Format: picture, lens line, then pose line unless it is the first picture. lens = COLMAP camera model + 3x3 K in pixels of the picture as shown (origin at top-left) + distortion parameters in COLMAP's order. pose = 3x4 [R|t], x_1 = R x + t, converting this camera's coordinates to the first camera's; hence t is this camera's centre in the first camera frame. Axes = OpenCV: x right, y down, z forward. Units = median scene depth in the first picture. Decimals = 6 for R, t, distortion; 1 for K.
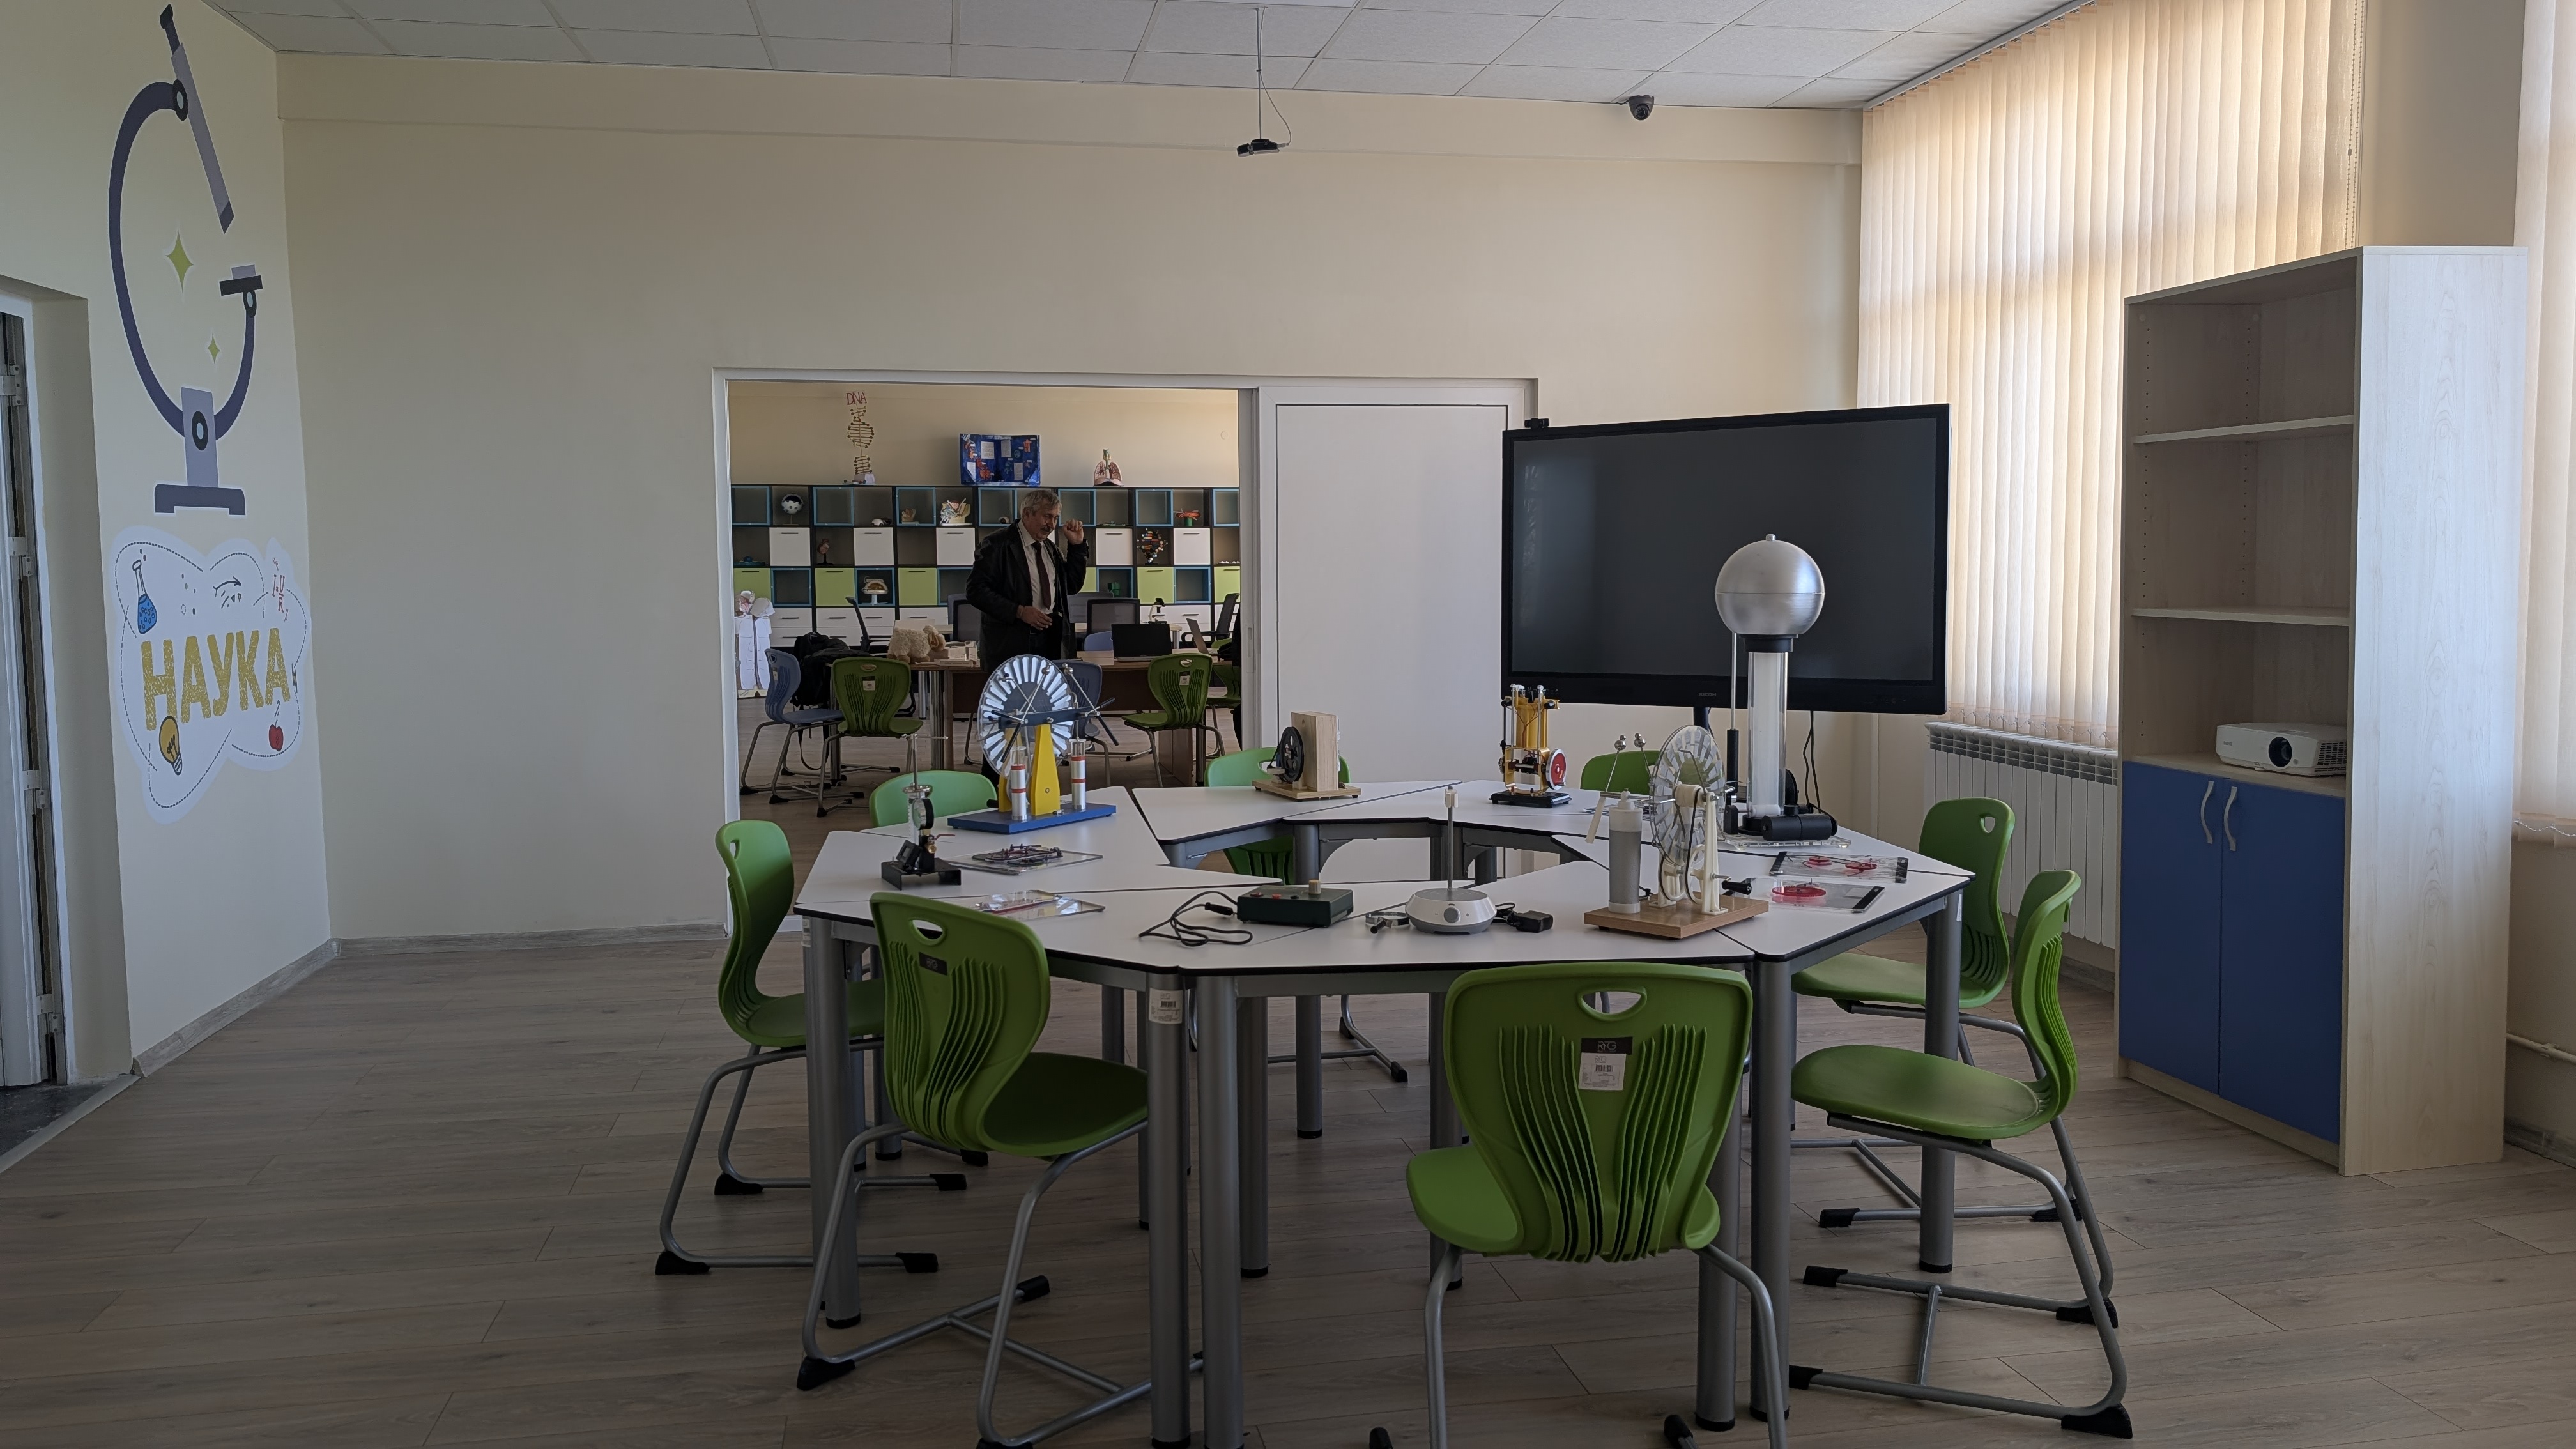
lens RADIAL K [[1939.0, 0, 1293.3], [0, 1939.0, 719.2], [0, 0, 1]] dist [-0.000095, -0.000455]
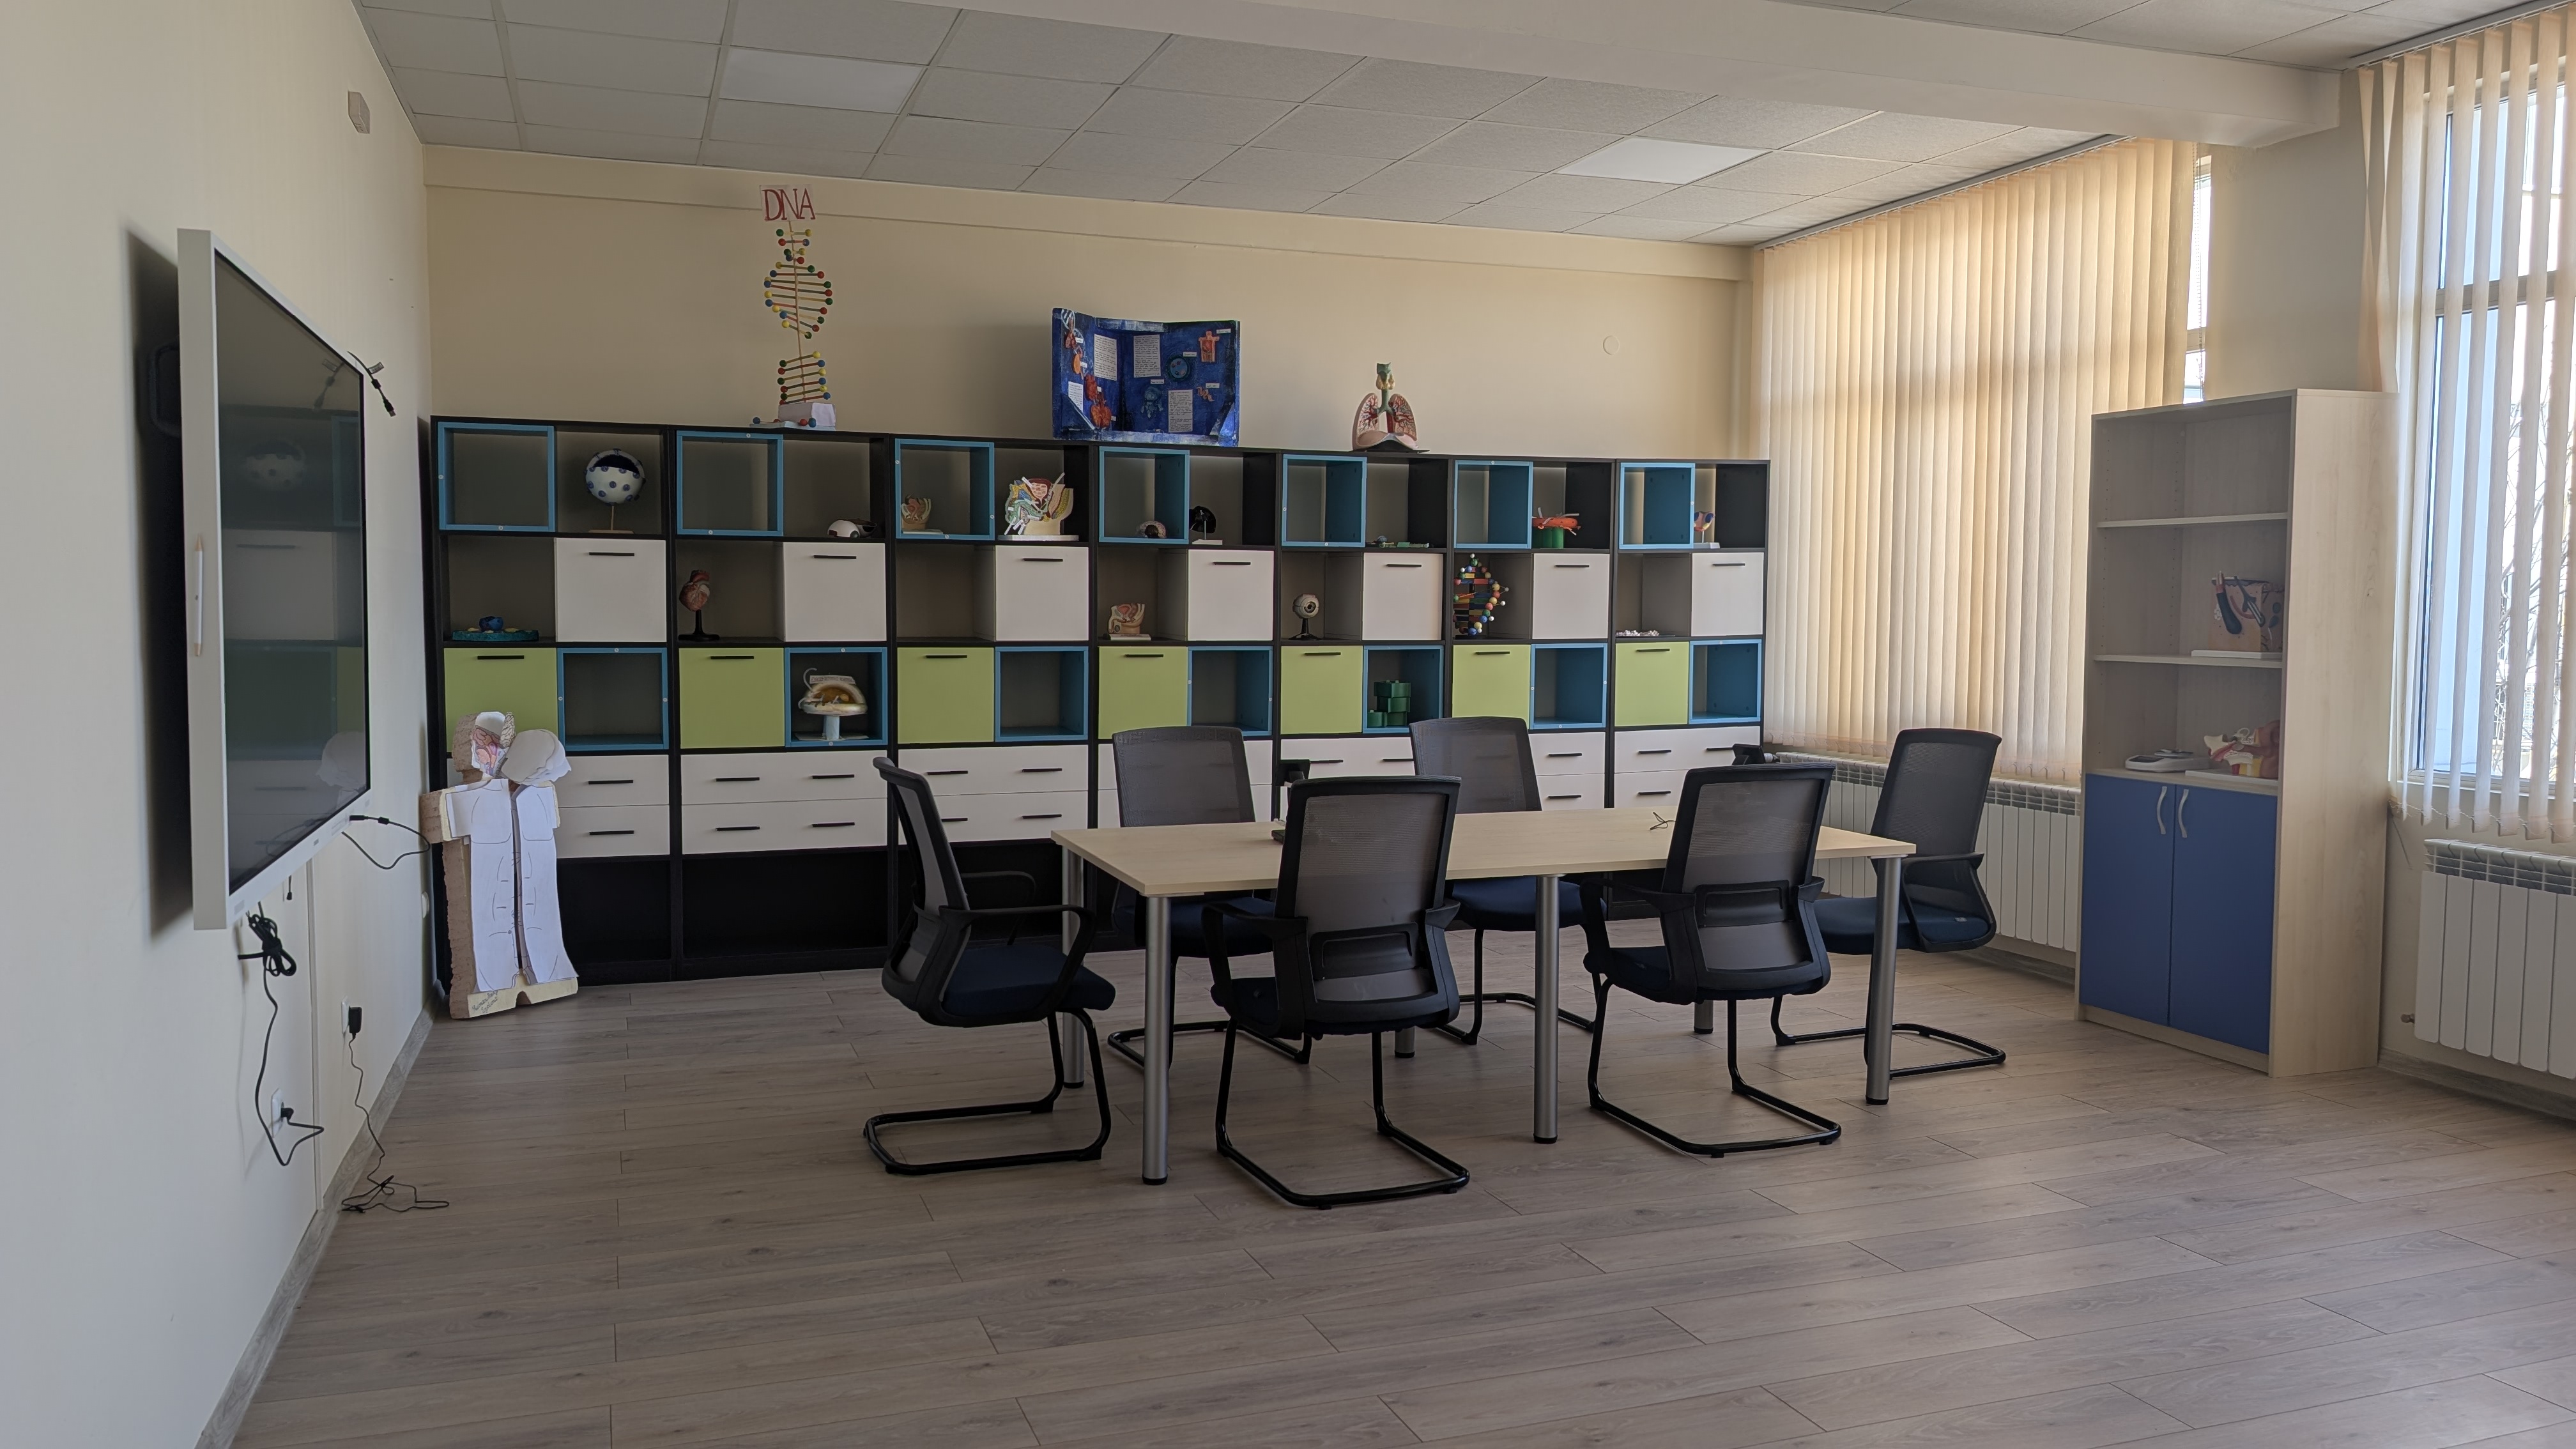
lens RADIAL K [[1939.0, 0, 1282.2], [0, 1939.0, 725.6], [0, 0, 1]] dist [-0.000095, -0.000455]
pose [[0.985887, -0.006151, 0.167302, -0.191848], [0.010456, 0.999636, -0.024863, -0.051743], [-0.167088, 0.026261, 0.985592, 0.603244]]
